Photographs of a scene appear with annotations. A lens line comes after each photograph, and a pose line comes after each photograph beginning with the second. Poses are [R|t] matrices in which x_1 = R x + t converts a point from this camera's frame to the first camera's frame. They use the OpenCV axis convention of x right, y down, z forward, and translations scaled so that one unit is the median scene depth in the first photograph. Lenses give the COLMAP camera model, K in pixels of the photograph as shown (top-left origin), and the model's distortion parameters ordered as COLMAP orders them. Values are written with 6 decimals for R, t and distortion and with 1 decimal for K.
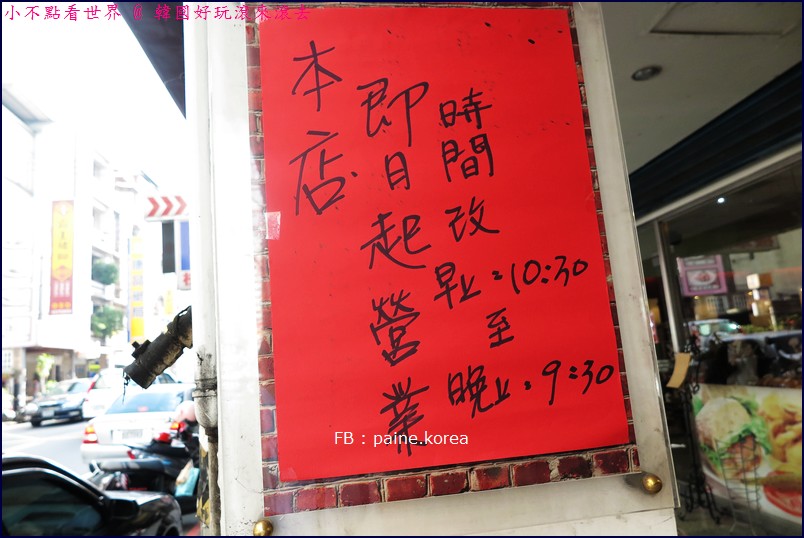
lens RADIAL K [[553.6, 0, 401.8], [0, 553.6, 268.7], [0, 0, 1]] dist [-0.003641, -0.001180]
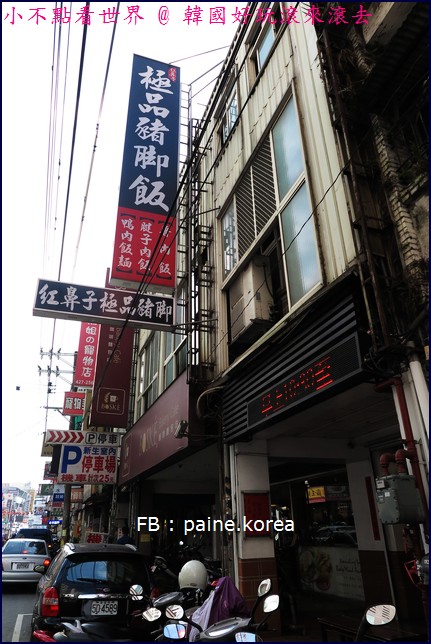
lens RADIAL K [[443.5, 0, 215.0], [0, 443.5, 321.3], [0, 0, 1]] dist [-0.003641, -0.001180]
pose [[0.968889, 0.159481, 0.189264, -0.525233], [-0.096572, 0.947702, -0.304194, -0.159596], [-0.227879, 0.276453, 0.933619, -1.405040]]
